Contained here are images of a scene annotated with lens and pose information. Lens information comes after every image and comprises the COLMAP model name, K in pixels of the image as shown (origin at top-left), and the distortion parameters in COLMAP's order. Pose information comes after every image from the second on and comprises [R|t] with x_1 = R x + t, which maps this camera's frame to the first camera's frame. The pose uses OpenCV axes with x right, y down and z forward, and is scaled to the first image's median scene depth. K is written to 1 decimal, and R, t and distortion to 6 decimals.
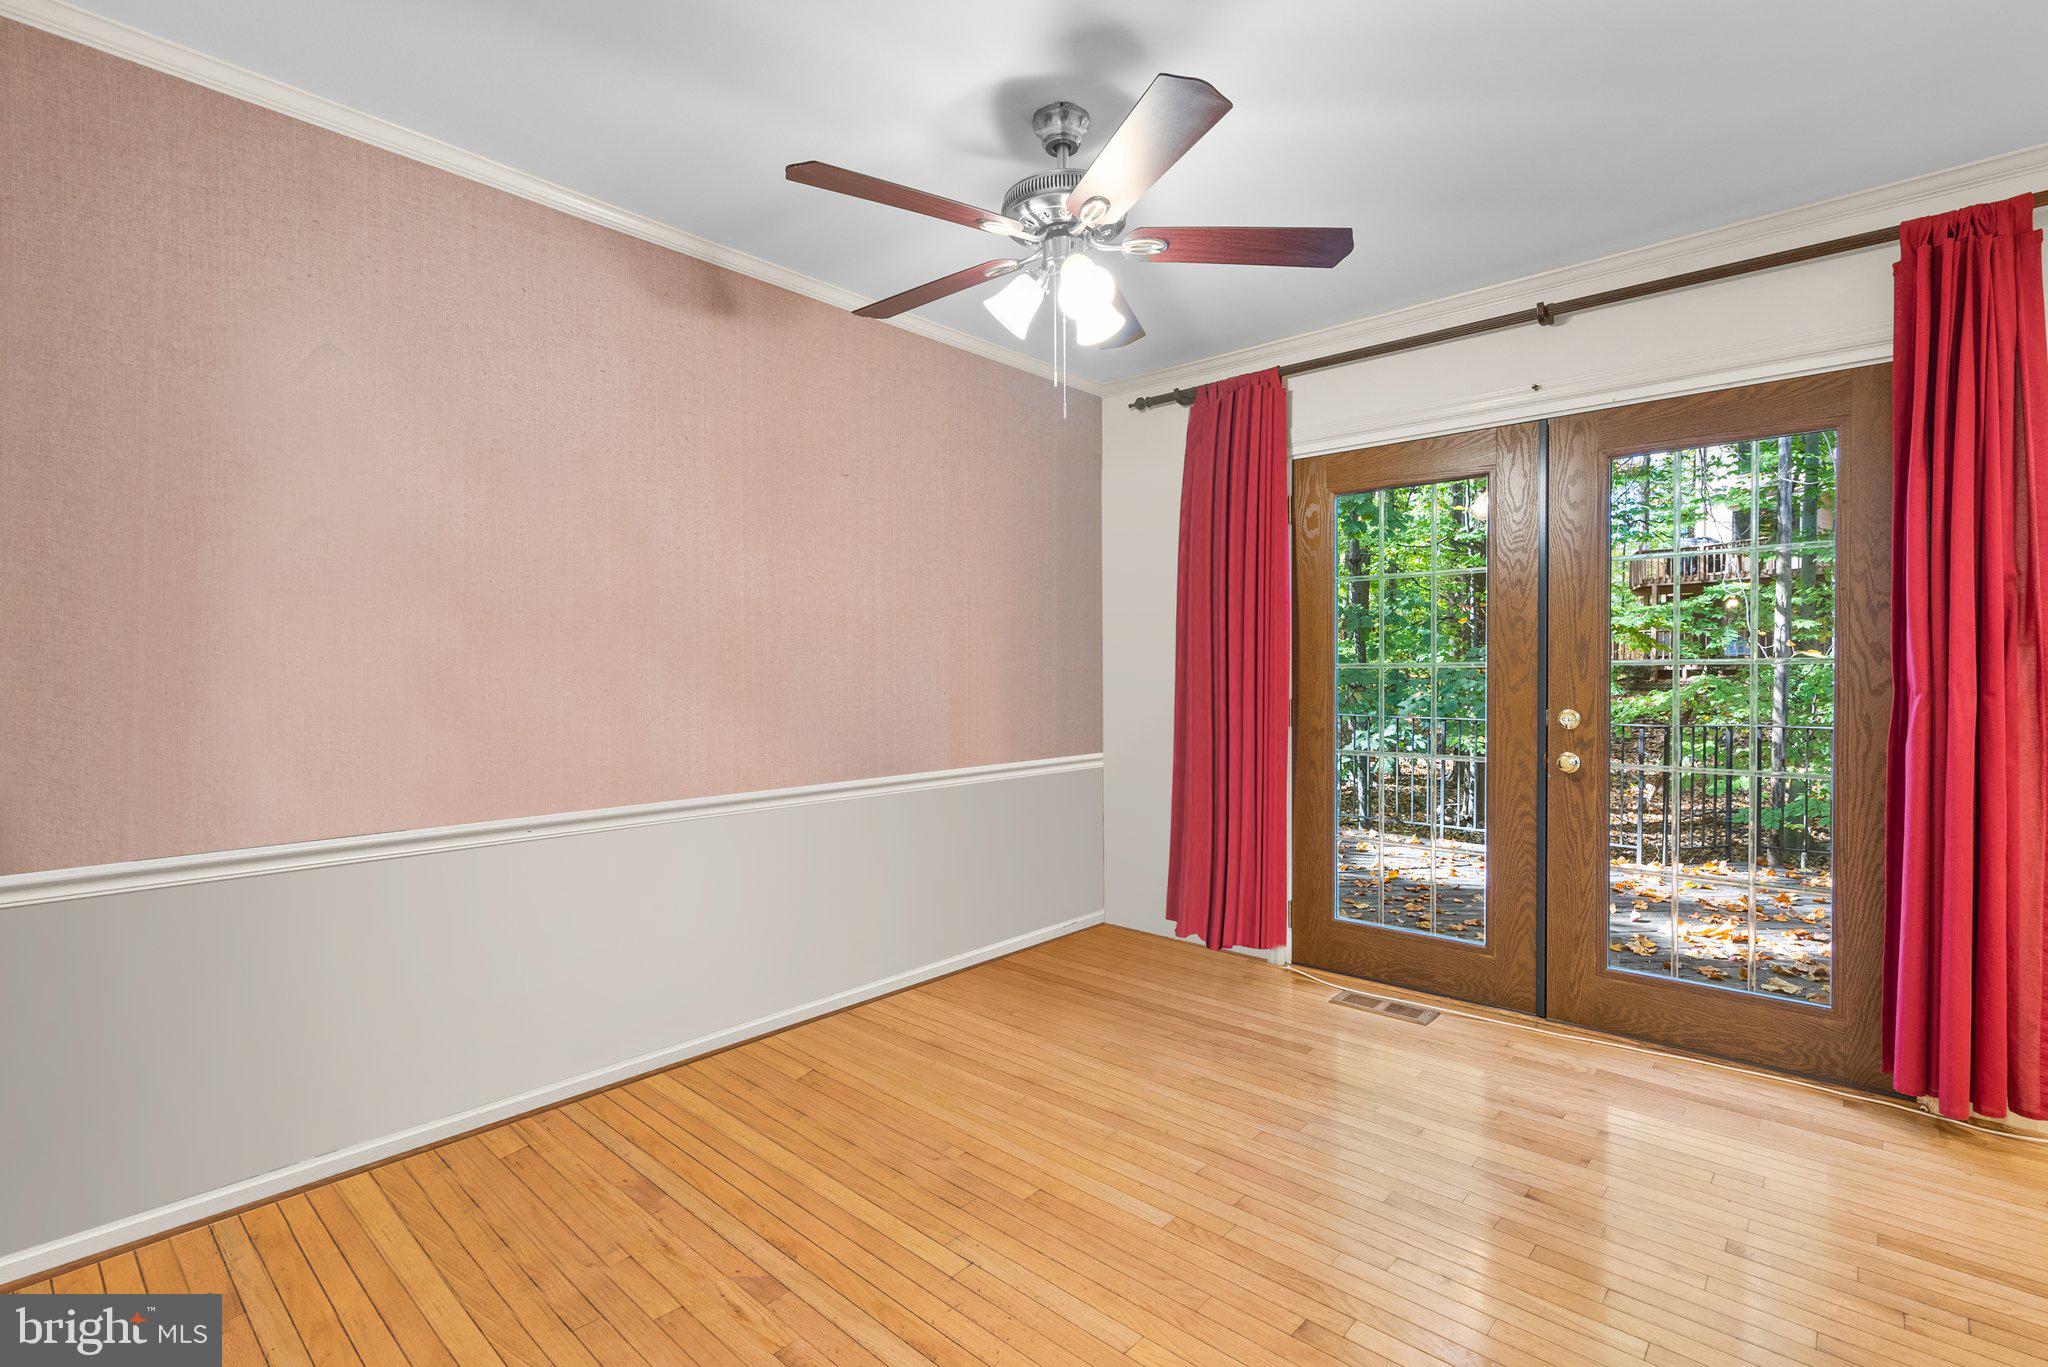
lens RADIAL K [[912.4, 0, 1030.8], [0, 912.4, 692.4], [0, 0, 1]] dist [-0.000902, -0.000049]
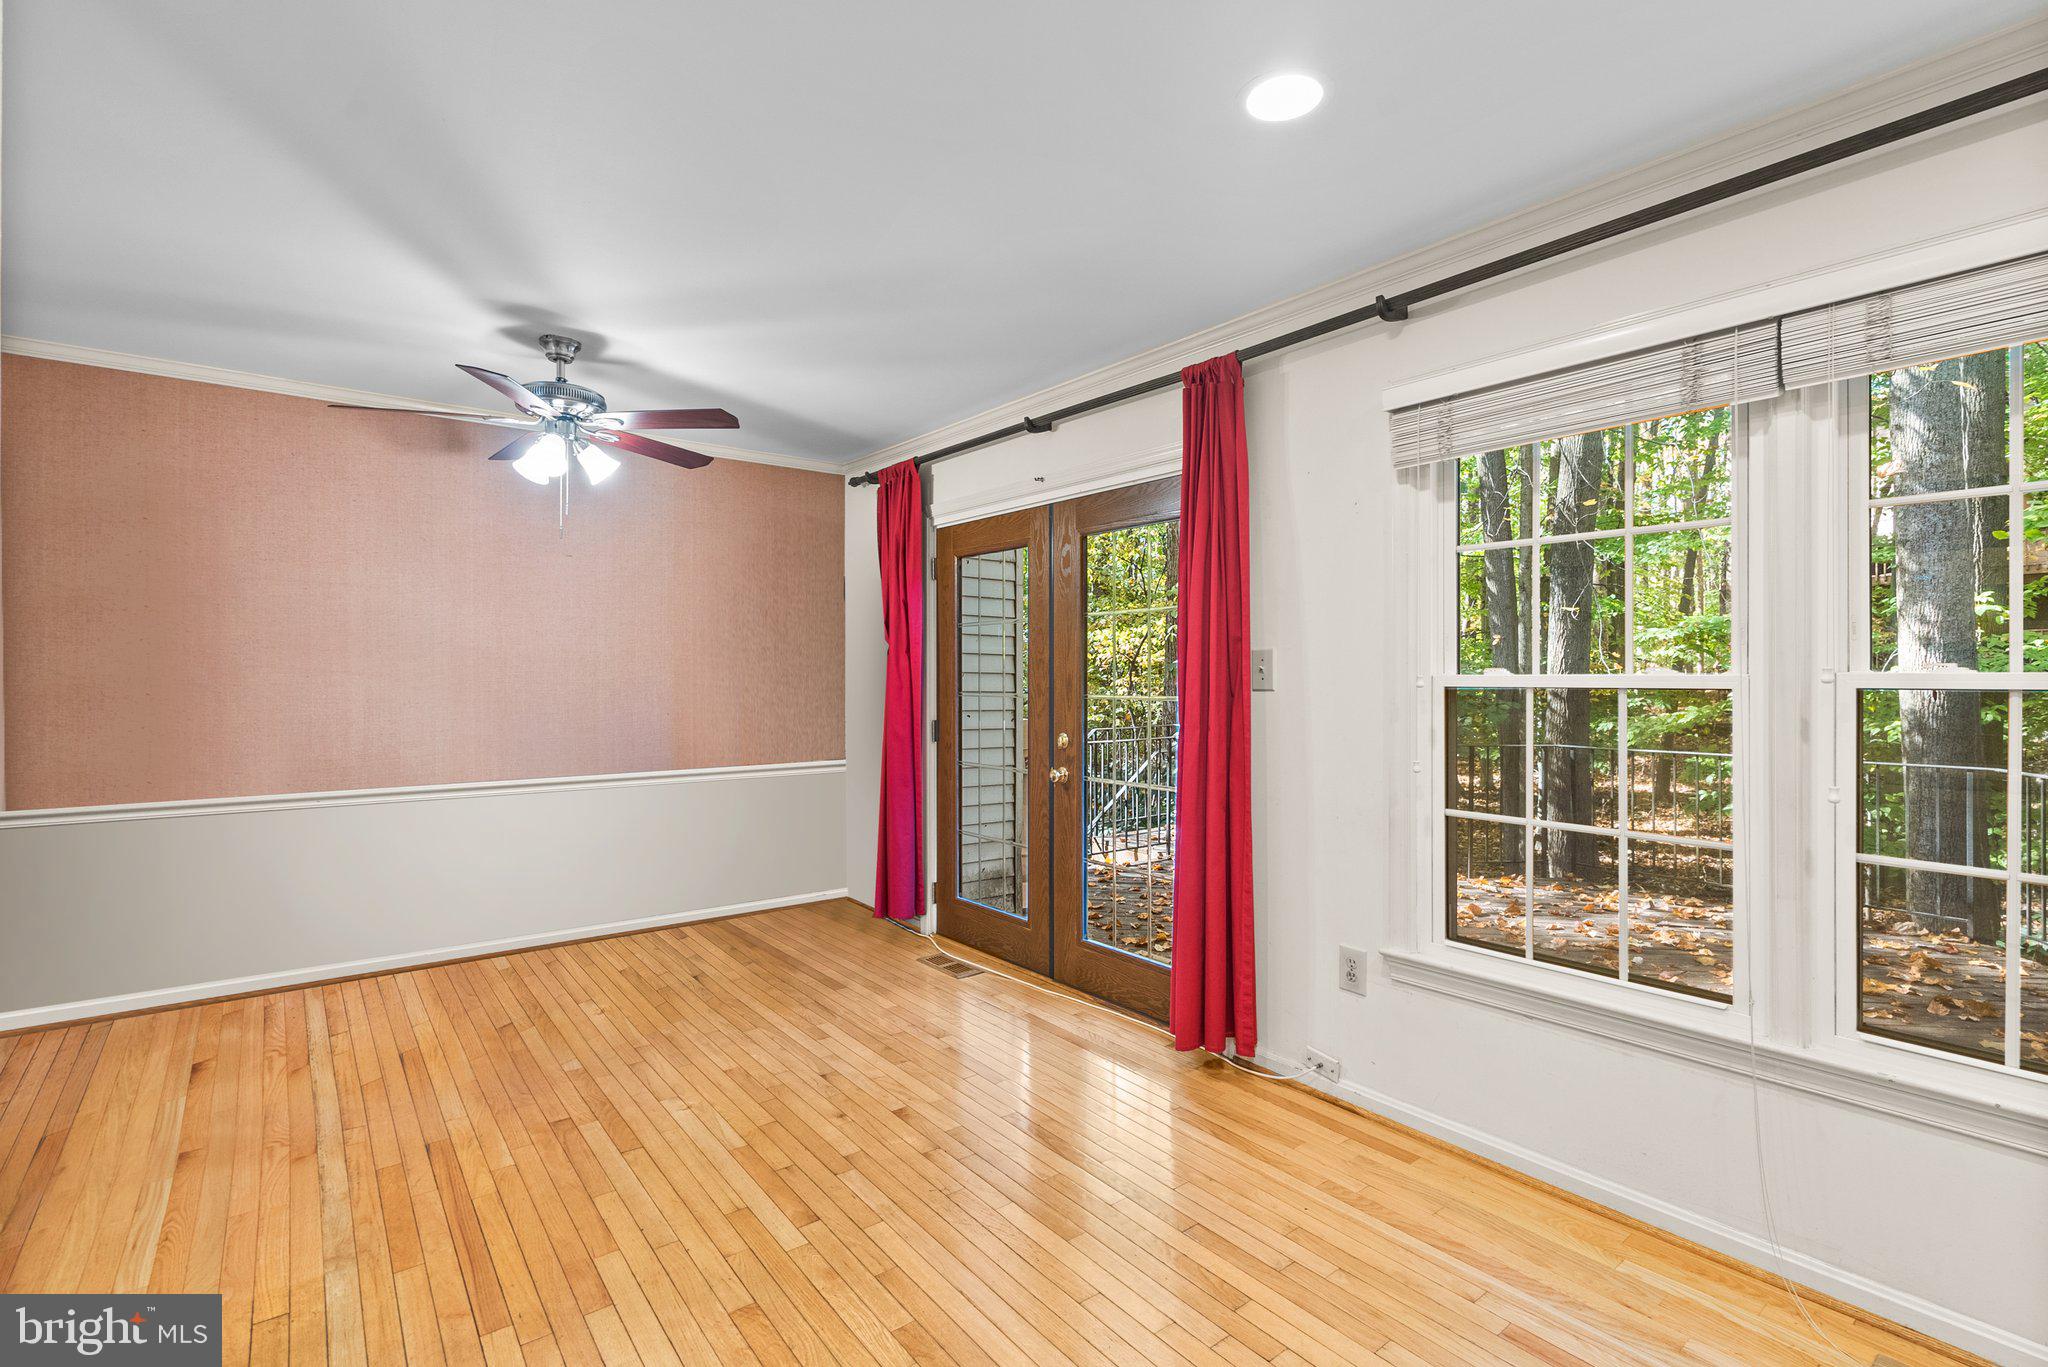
lens RADIAL K [[916.1, 0, 1020.9], [0, 916.1, 673.6], [0, 0, 1]] dist [0.000722, 0.000369]
pose [[0.986950, 0.005795, -0.160922, 0.741988], [-0.009181, 0.999752, -0.020308, -0.037157], [0.160764, 0.021521, 0.986758, -0.266865]]
